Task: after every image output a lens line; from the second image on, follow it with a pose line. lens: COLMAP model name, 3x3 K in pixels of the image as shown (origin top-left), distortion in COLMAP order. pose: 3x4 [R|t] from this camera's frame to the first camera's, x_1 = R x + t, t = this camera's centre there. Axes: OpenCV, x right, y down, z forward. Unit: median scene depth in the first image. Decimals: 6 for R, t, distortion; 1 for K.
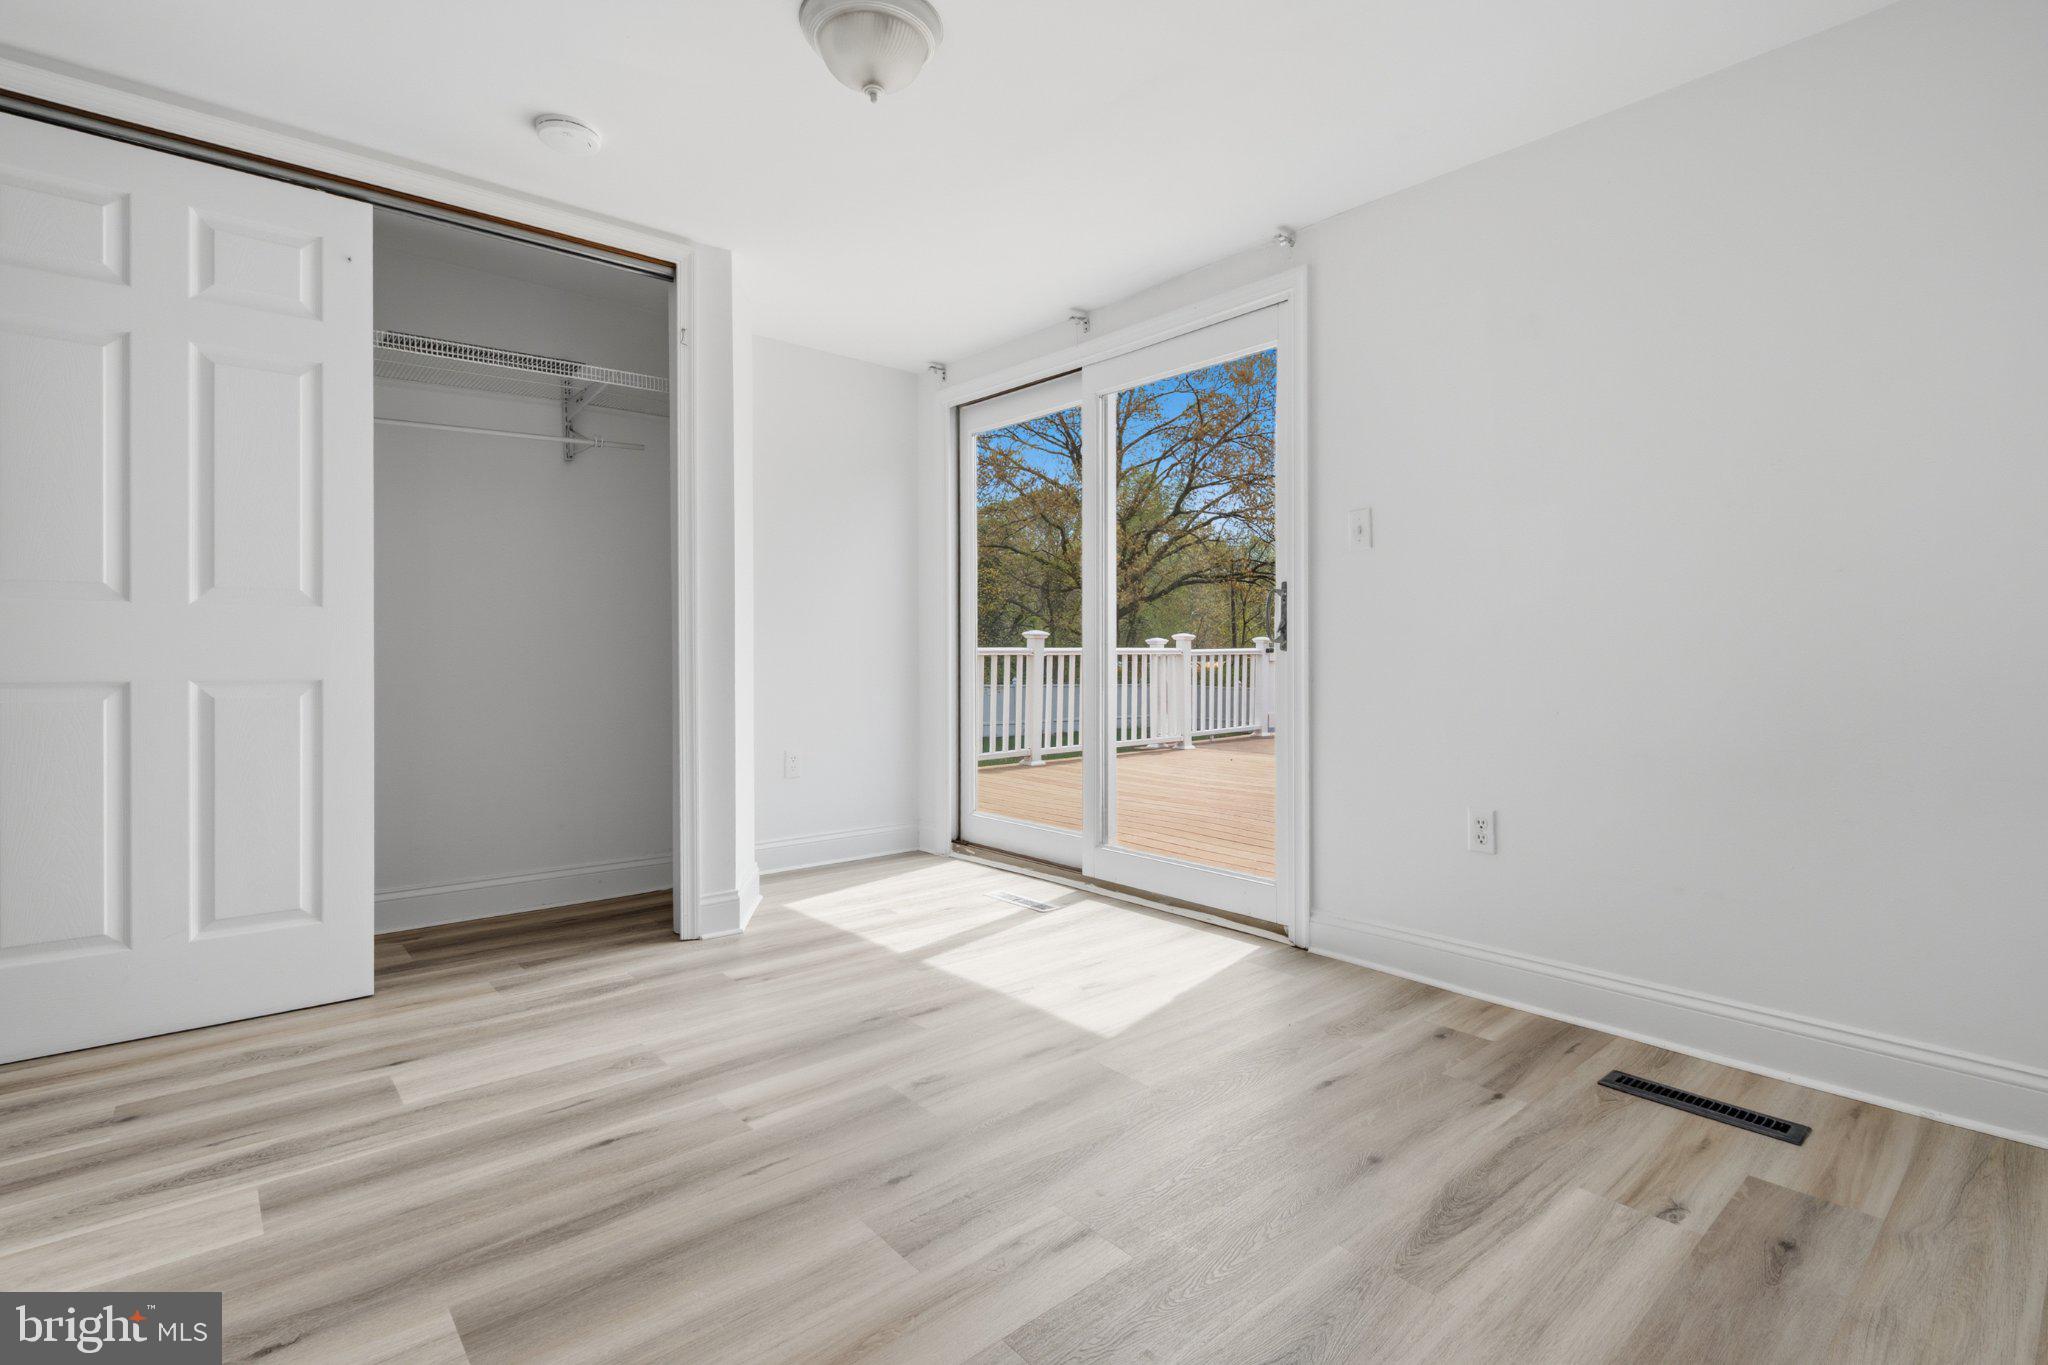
lens RADIAL K [[945.7, 0, 1022.6], [0, 945.7, 675.4], [0, 0, 1]] dist [0.005563, -0.002297]
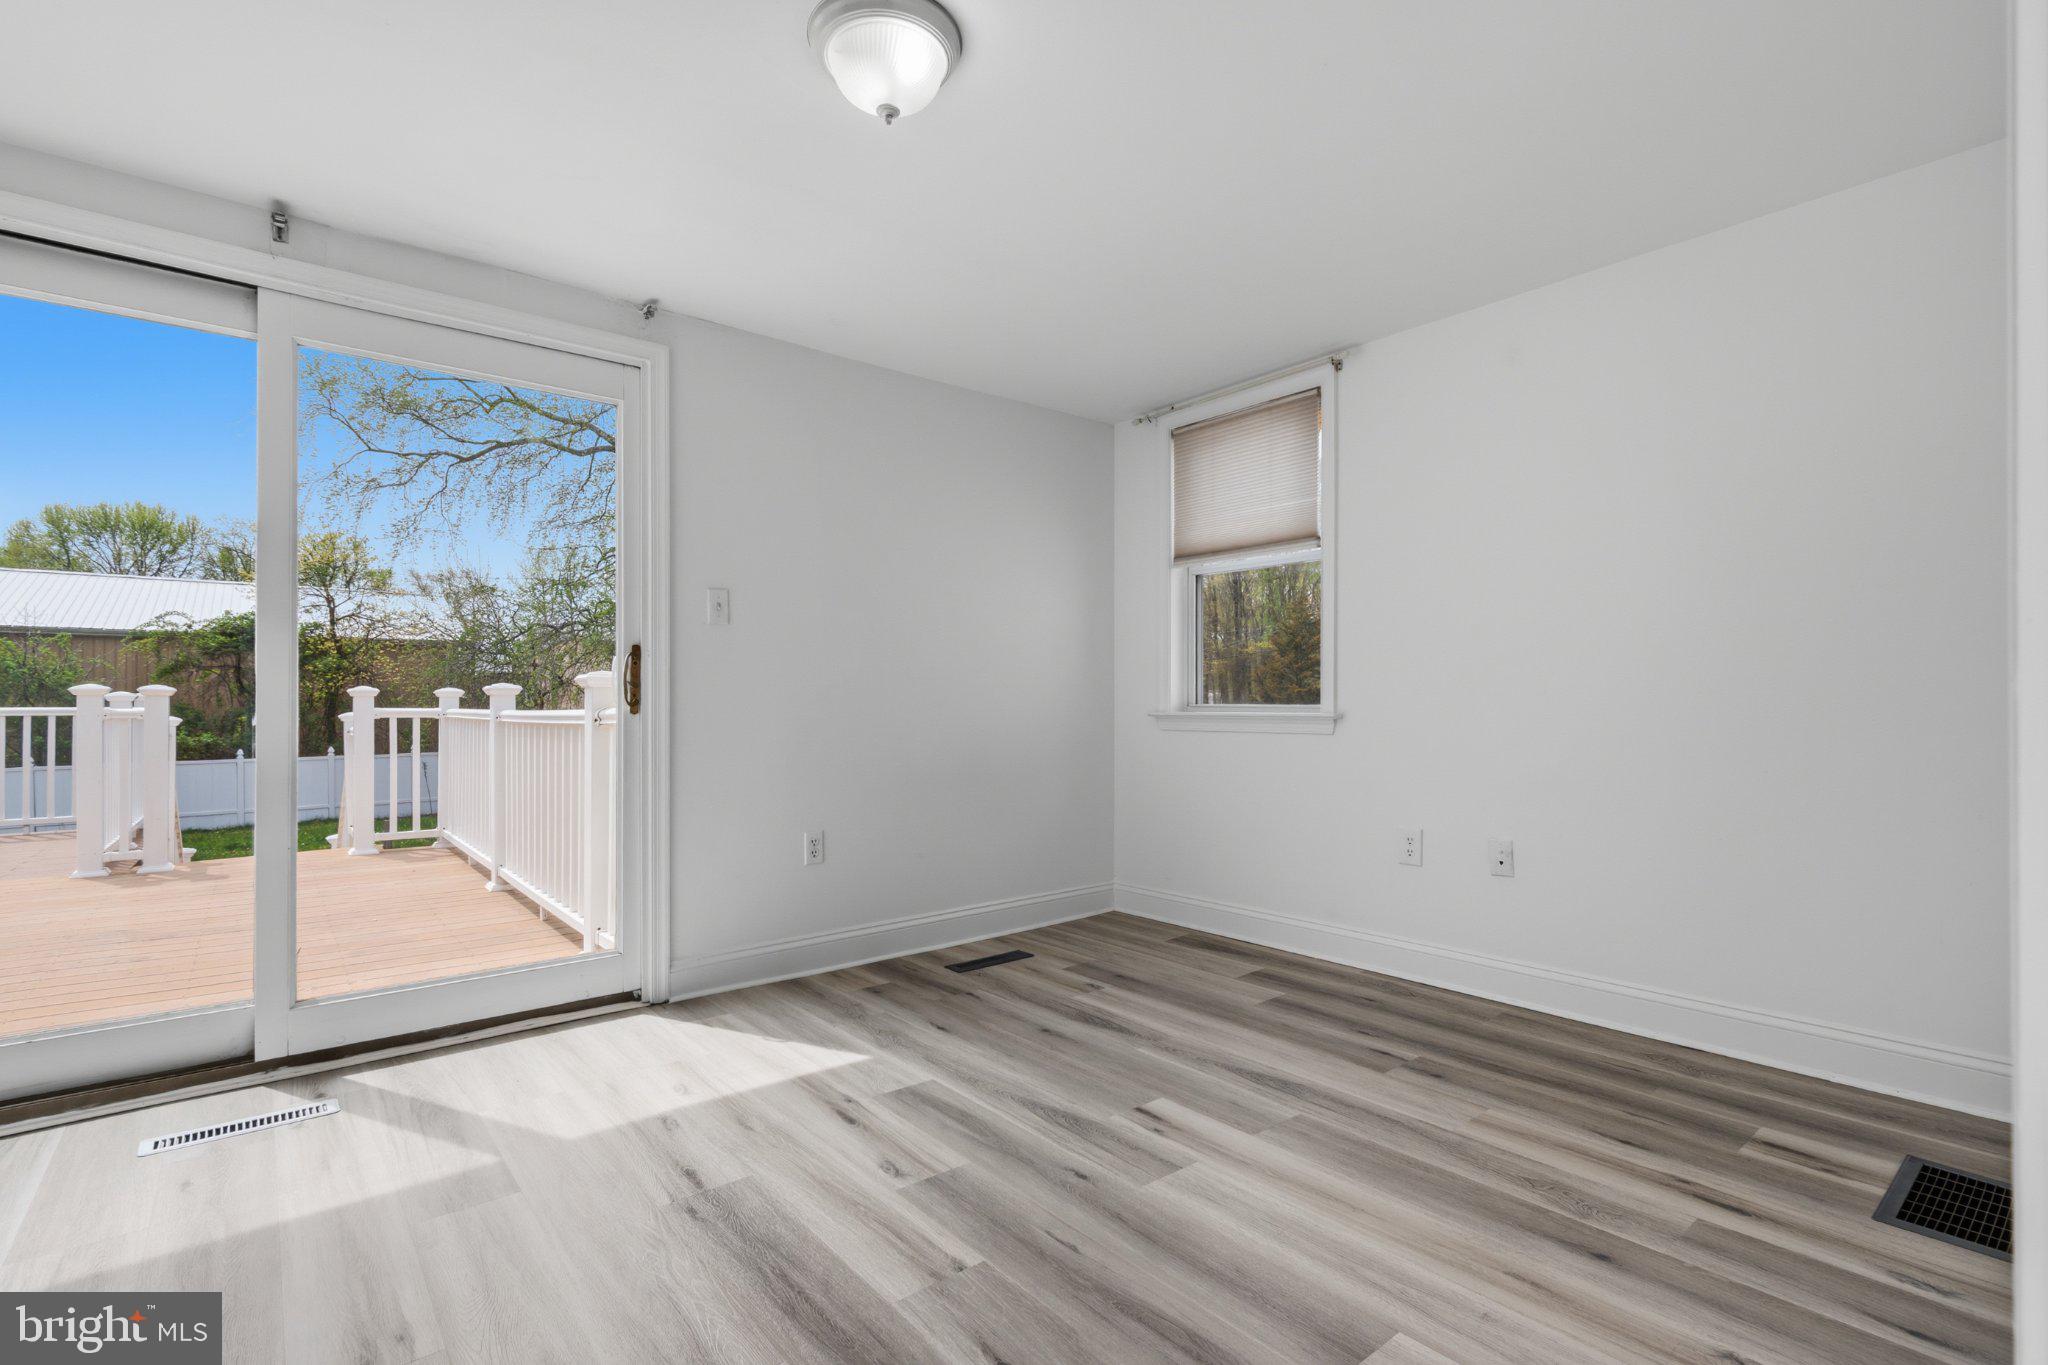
lens RADIAL K [[945.7, 0, 1027.8], [0, 945.7, 690.6], [0, 0, 1]] dist [0.005563, -0.002297]
pose [[0.007823, 0.022719, 0.999711, -0.622631], [0.022236, 0.999491, -0.022888, -0.014413], [-0.999722, 0.022409, 0.007314, 0.500028]]
